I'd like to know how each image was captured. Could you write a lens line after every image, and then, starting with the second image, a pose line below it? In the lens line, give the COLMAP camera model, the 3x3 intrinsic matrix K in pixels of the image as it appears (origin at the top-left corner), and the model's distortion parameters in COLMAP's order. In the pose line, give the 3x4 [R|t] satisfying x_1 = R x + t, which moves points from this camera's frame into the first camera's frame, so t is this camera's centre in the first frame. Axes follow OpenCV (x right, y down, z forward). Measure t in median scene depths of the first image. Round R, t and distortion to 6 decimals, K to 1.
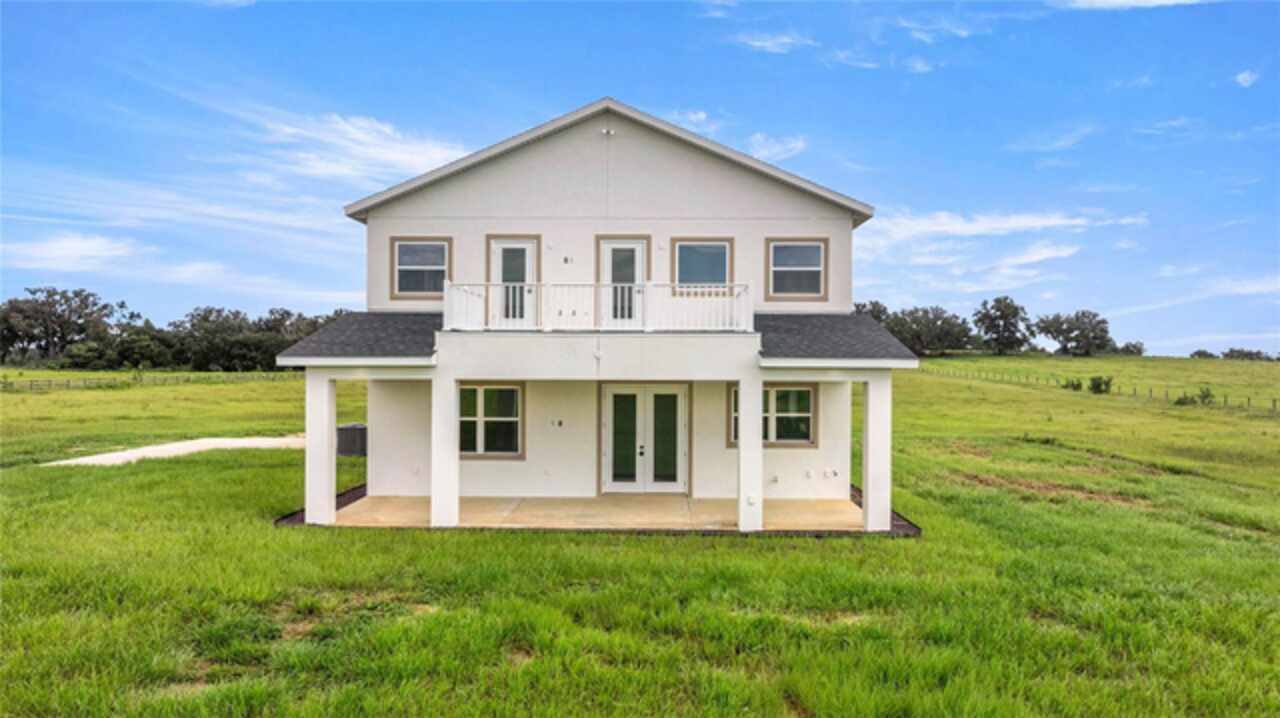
lens RADIAL K [[951.0, 0, 640.0], [0, 951.0, 359.0], [0, 0, 1]] dist [-0.007580, -0.002790]
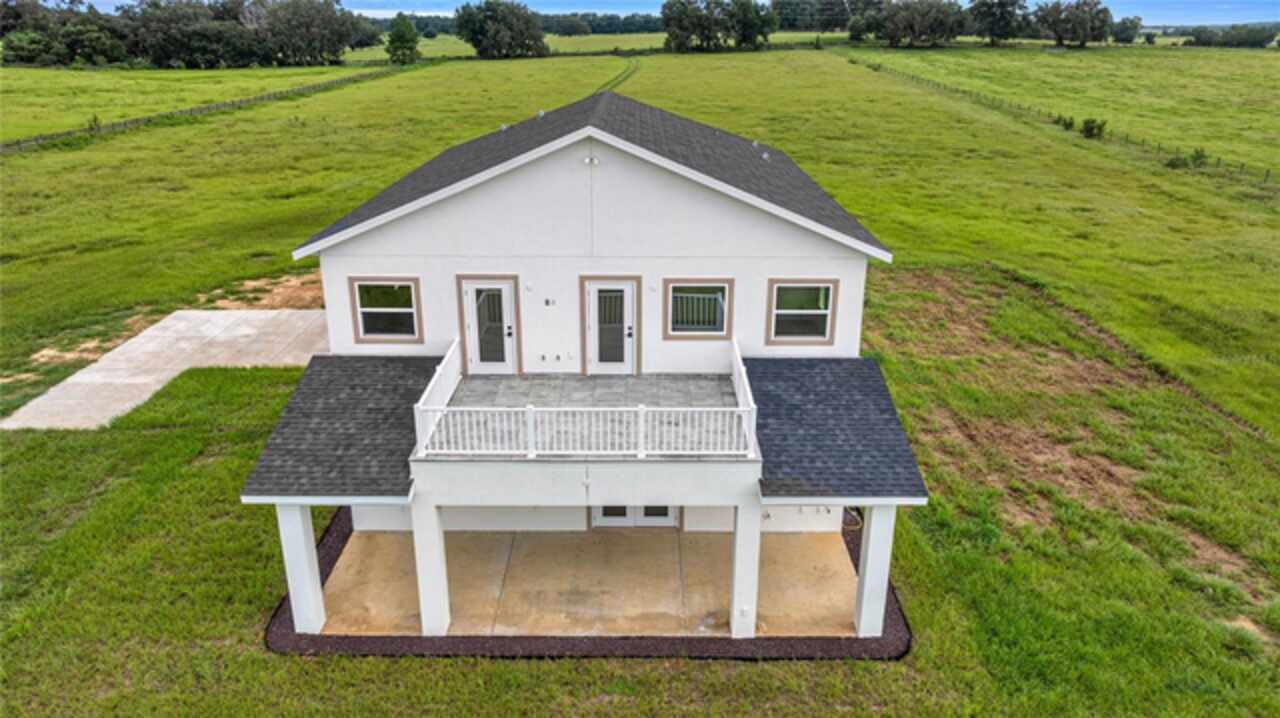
lens RADIAL K [[925.0, 0, 640.0], [0, 925.0, 359.0], [0, 0, 1]] dist [-0.034878, 0.090525]
pose [[0.999786, -0.008404, 0.018908, -0.006810], [0.001335, 0.938091, 0.346386, -0.355358], [-0.020649, -0.346287, 0.937901, 0.156500]]
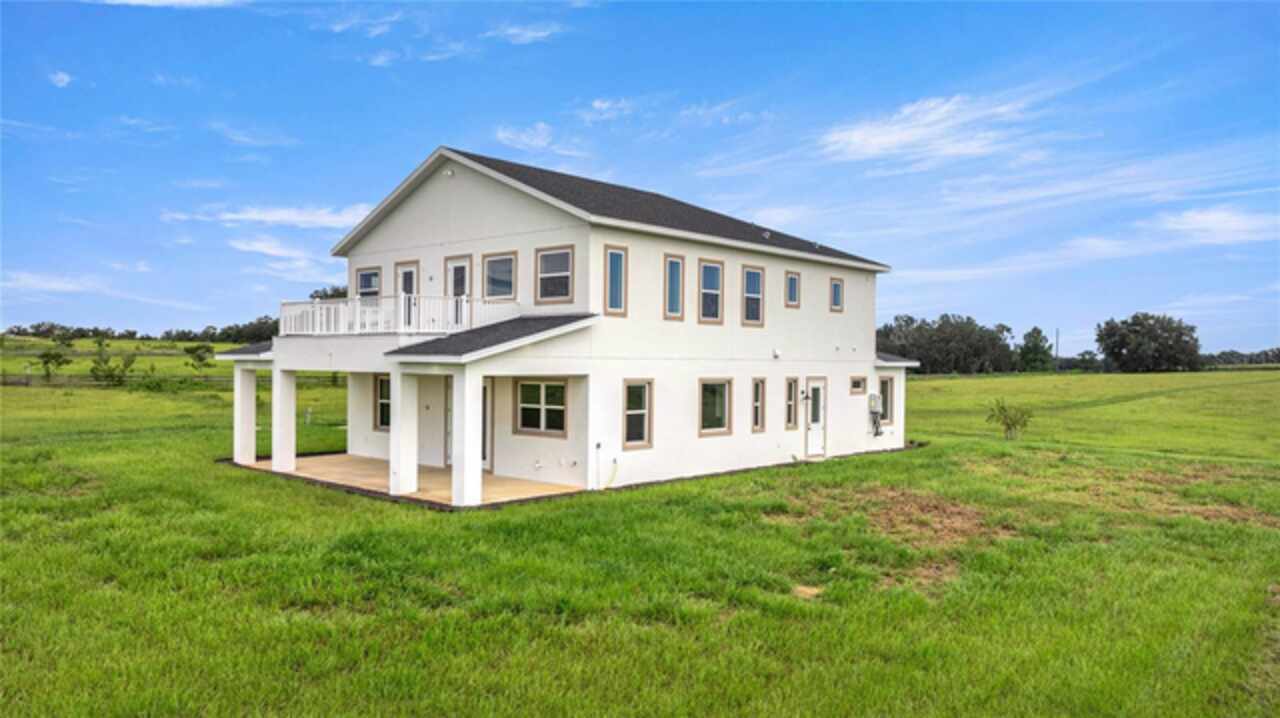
lens RADIAL K [[897.2, 0, 640.0], [0, 897.2, 359.0], [0, 0, 1]] dist [0.037777, -0.000132]
pose [[0.761452, 0.002418, -0.648217, 0.905721], [-0.004558, 0.999988, -0.001625, 0.003871], [0.648206, 0.004192, 0.761454, 0.269256]]
